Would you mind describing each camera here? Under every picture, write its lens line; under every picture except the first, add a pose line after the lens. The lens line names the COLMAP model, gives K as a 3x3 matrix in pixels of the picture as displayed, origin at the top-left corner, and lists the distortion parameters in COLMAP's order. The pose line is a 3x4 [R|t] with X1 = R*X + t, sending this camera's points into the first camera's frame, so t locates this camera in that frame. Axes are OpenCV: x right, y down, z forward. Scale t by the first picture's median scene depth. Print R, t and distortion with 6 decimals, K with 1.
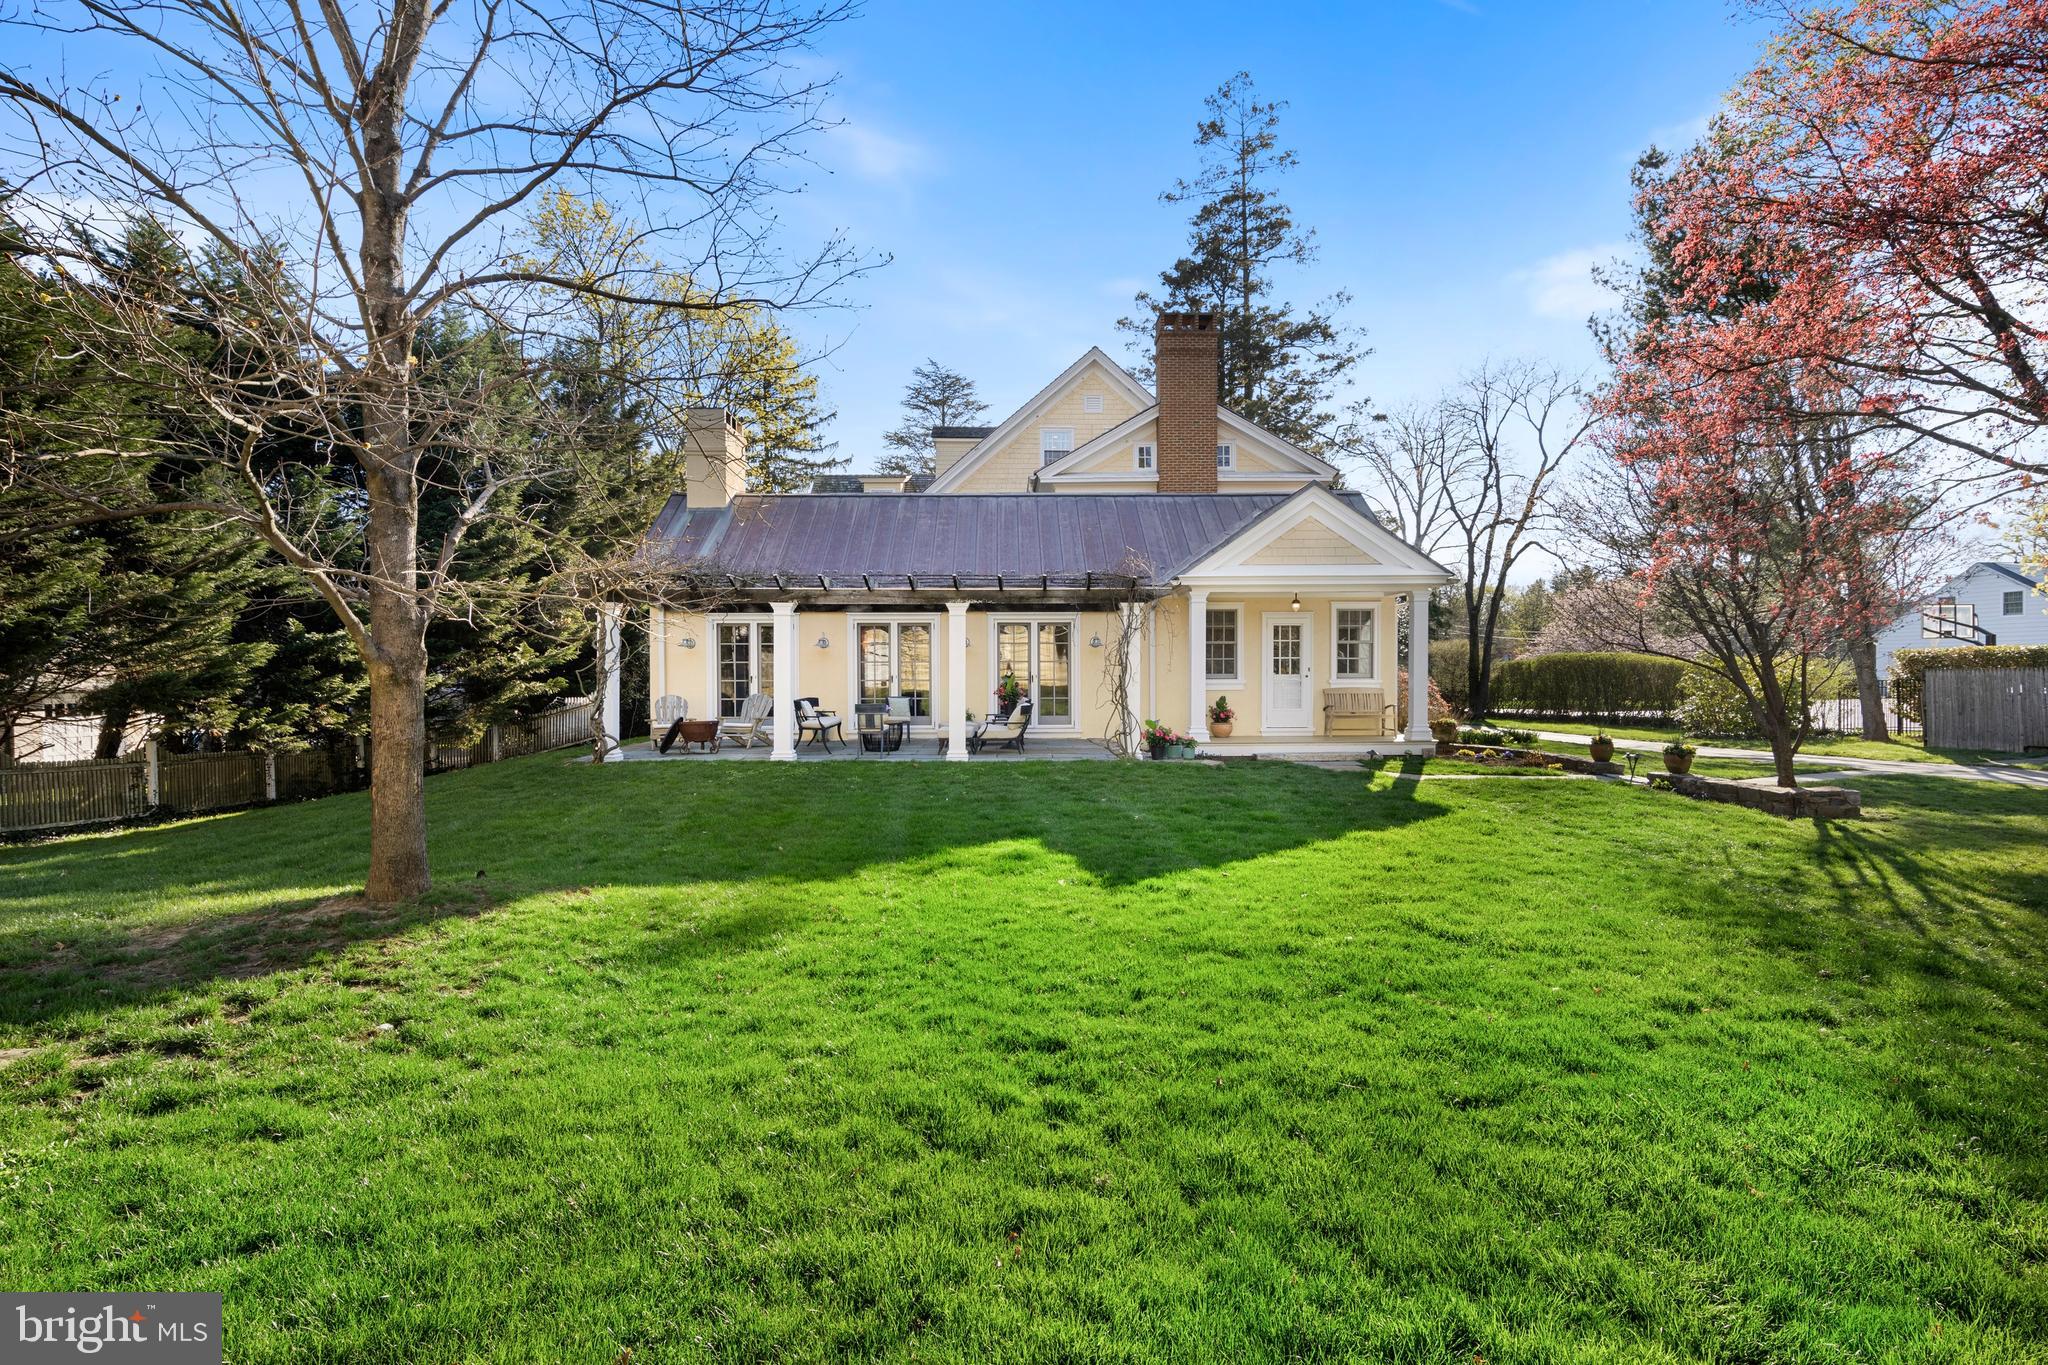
lens RADIAL K [[1041.0, 0, 1018.3], [0, 1041.0, 677.6], [0, 0, 1]] dist [0.010646, -0.002329]
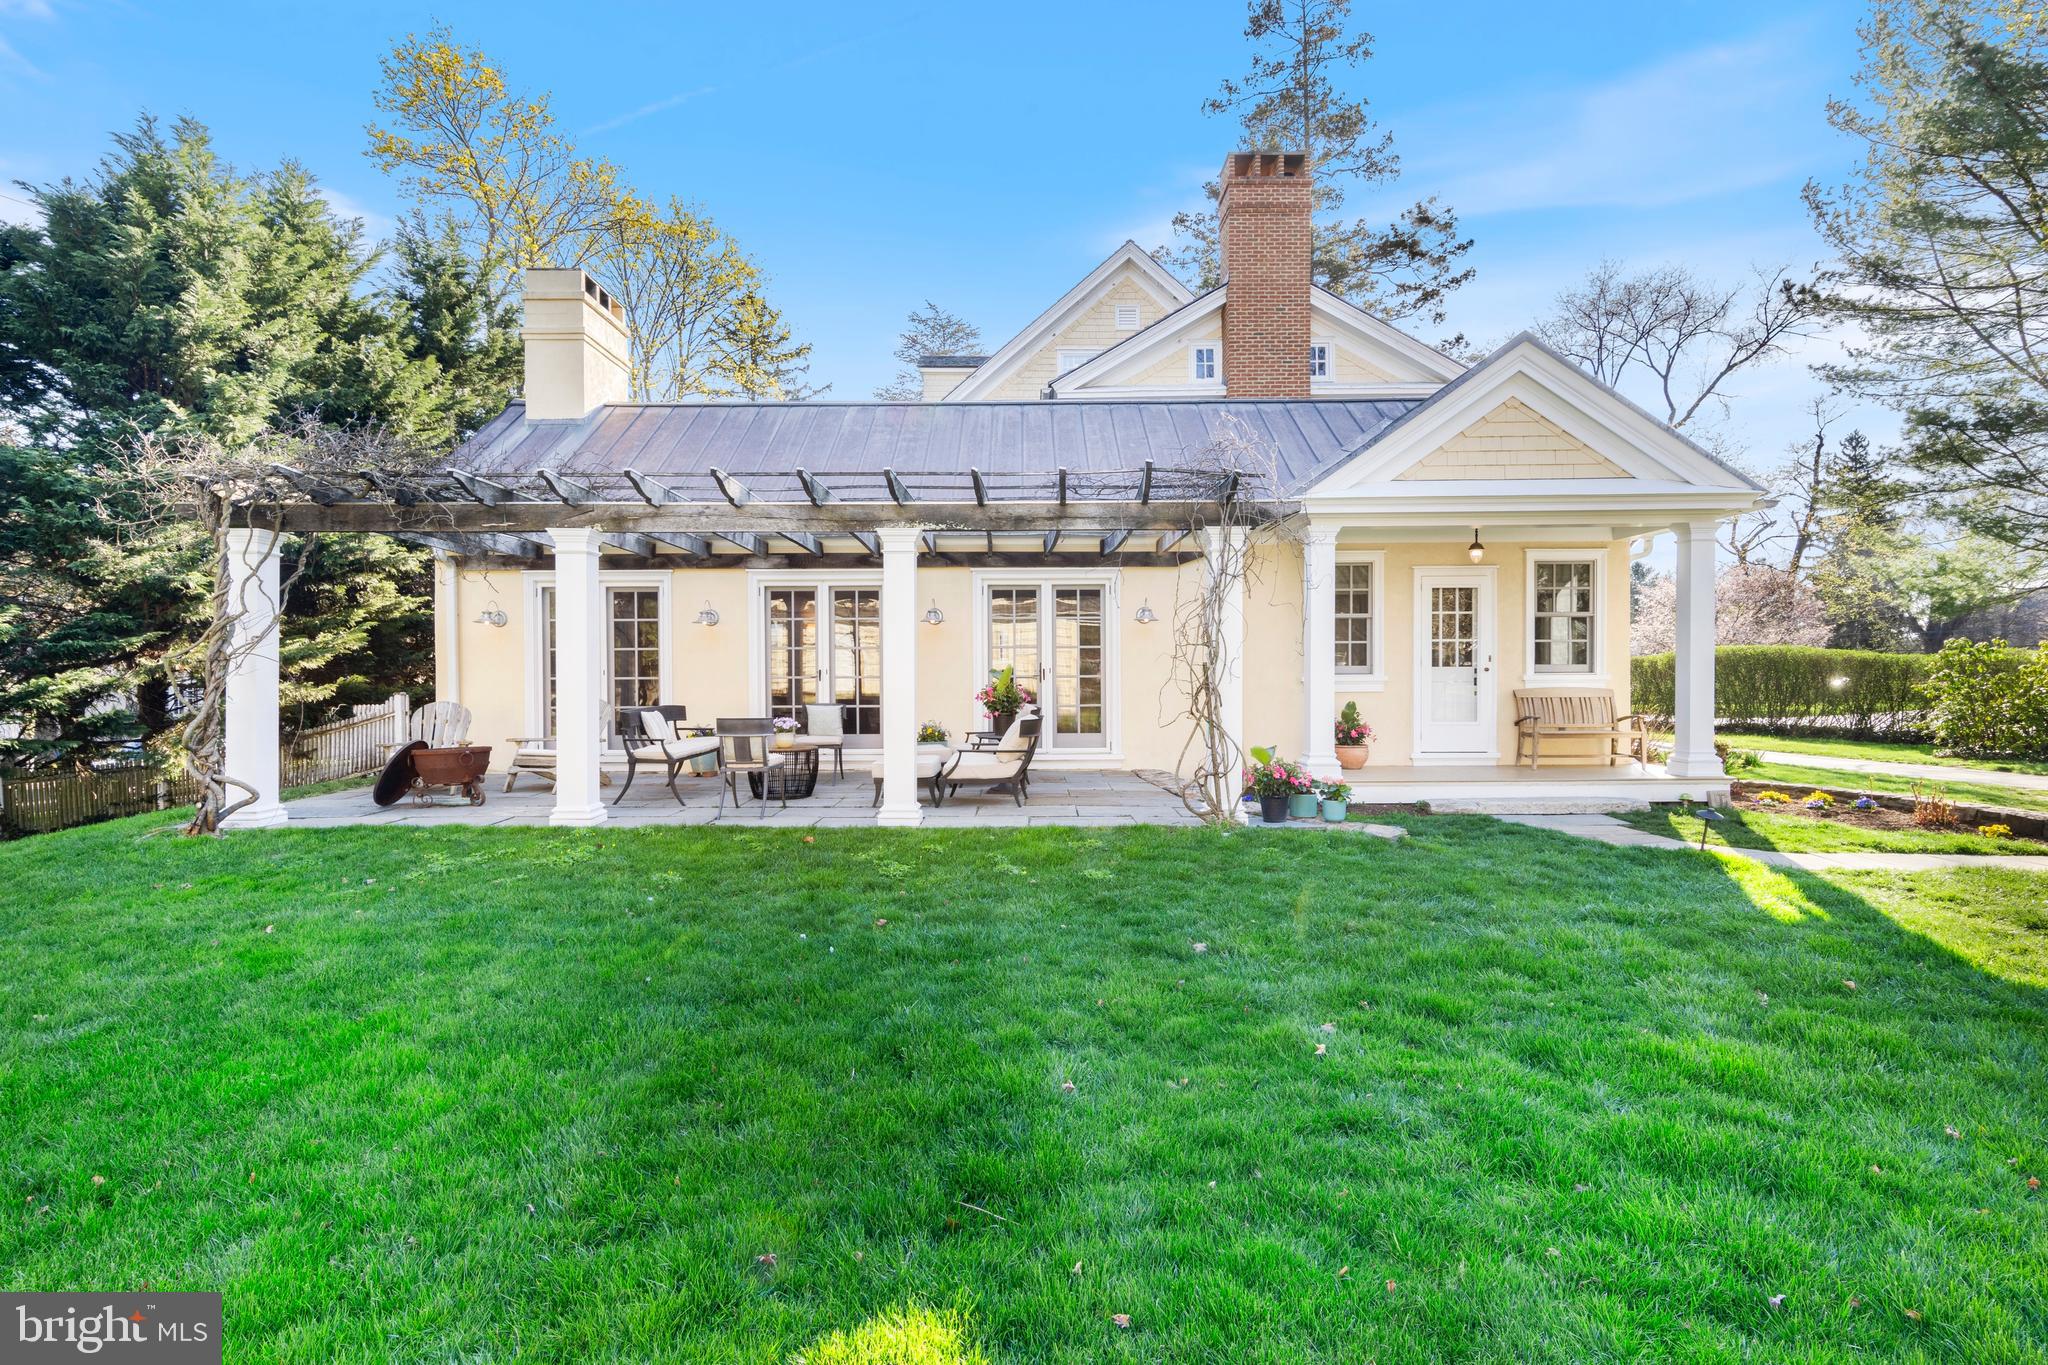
lens RADIAL K [[1036.4, 0, 1026.9], [0, 1036.4, 678.1], [0, 0, 1]] dist [0.012911, -0.001660]
pose [[0.999935, -0.001282, -0.011298, 0.010666], [0.001236, 0.999991, -0.004088, 0.005847], [0.011303, 0.004074, 0.999928, 0.381976]]
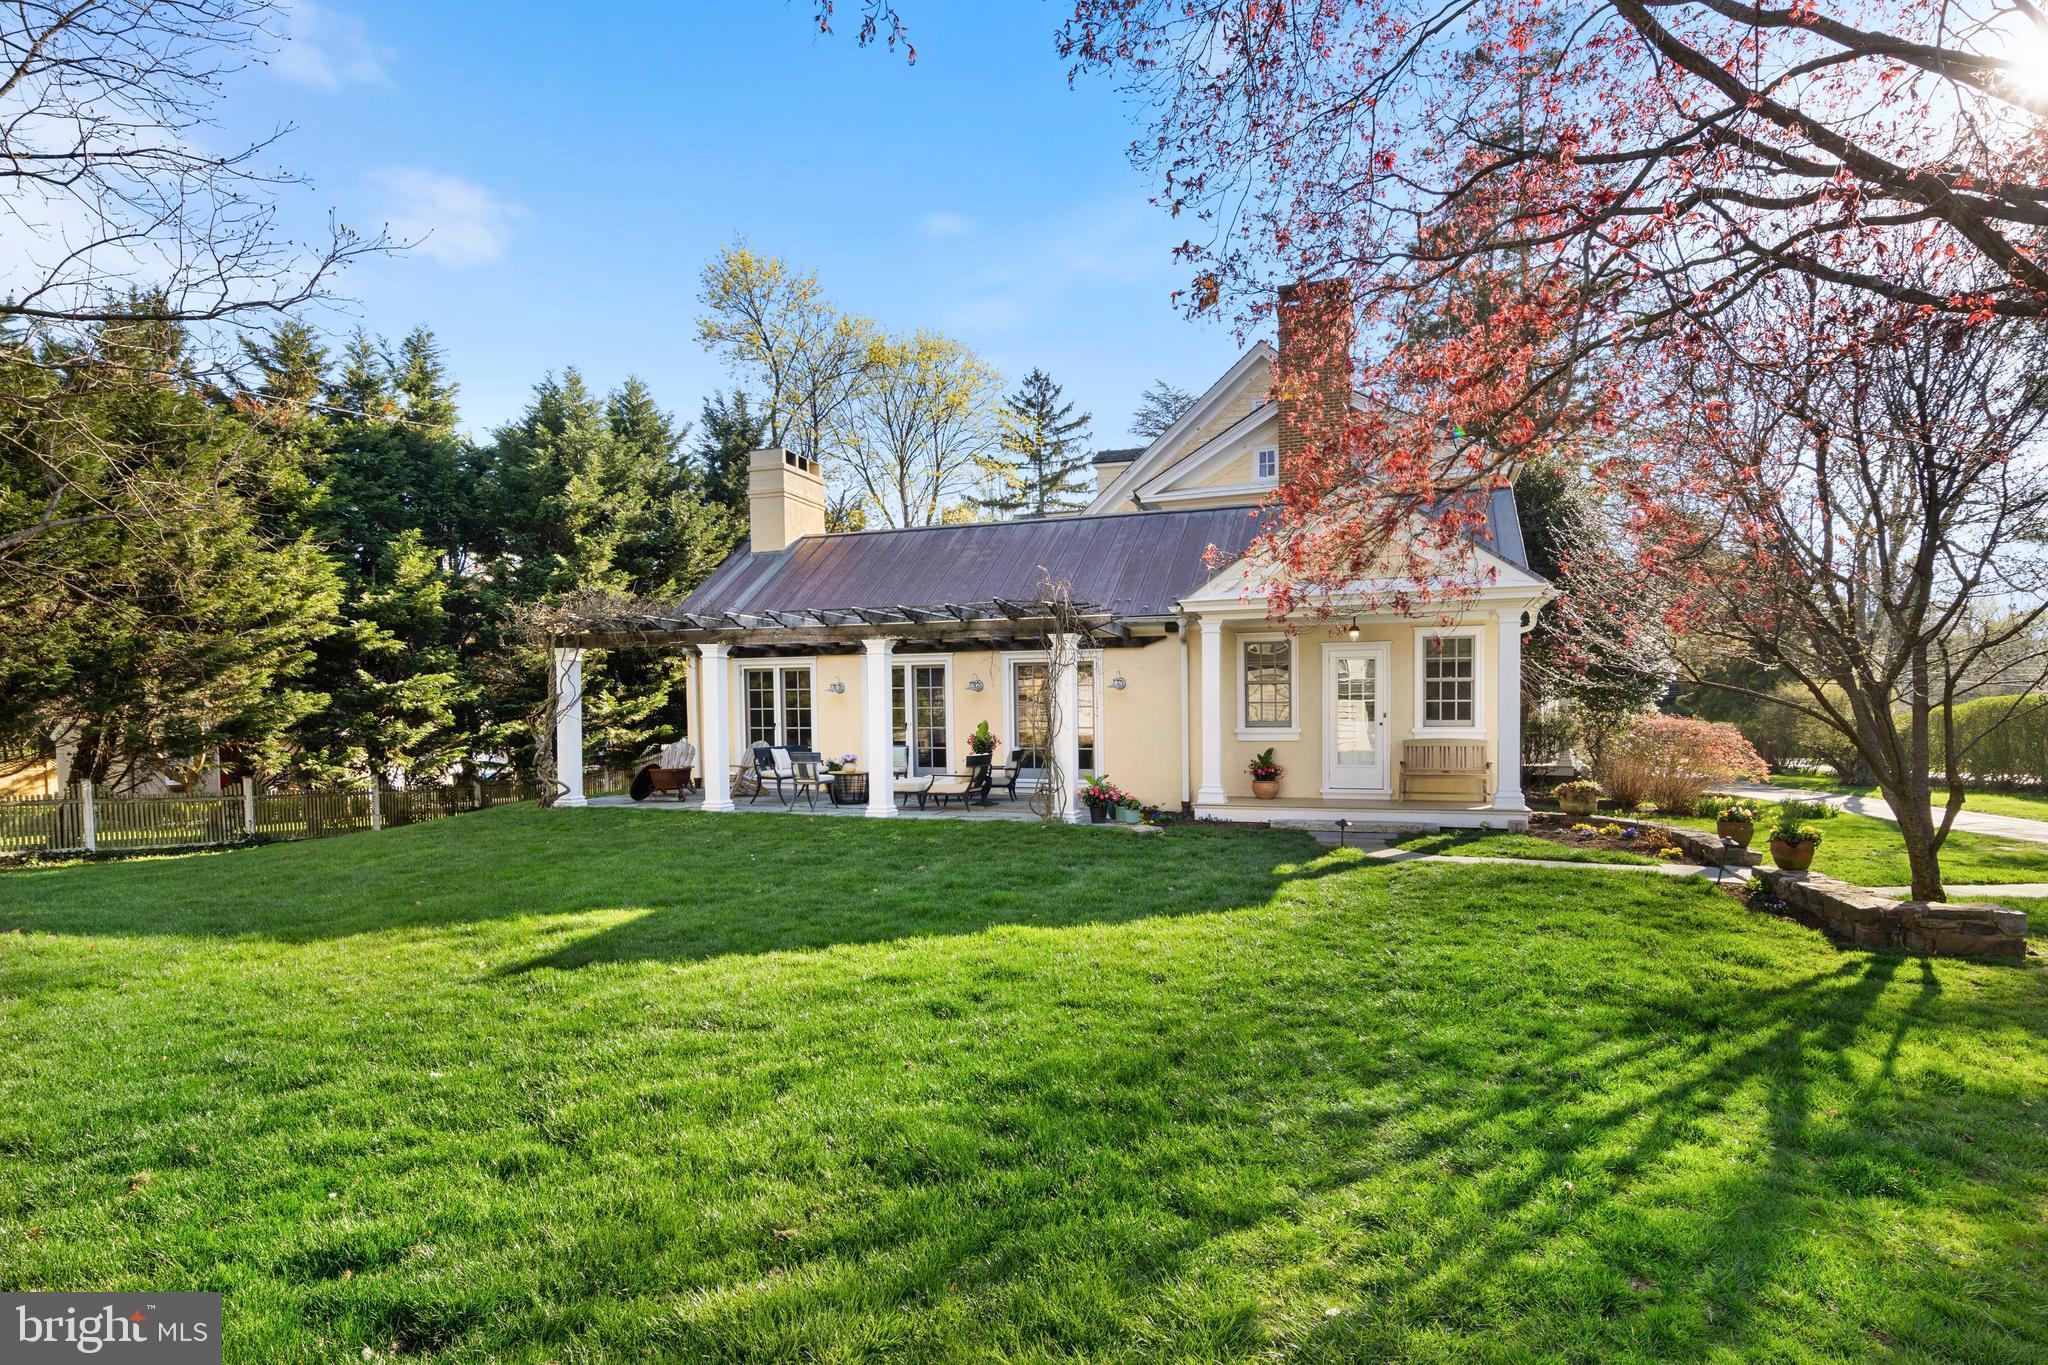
lens RADIAL K [[1063.0, 0, 1022.7], [0, 1063.0, 771.4], [0, 0, 1]] dist [-0.001791, -0.000717]
pose [[0.941039, 0.016572, -0.337893, 0.296408], [-0.002782, 0.999145, 0.041255, 0.002166], [0.338287, -0.037882, 0.940280, 0.152468]]
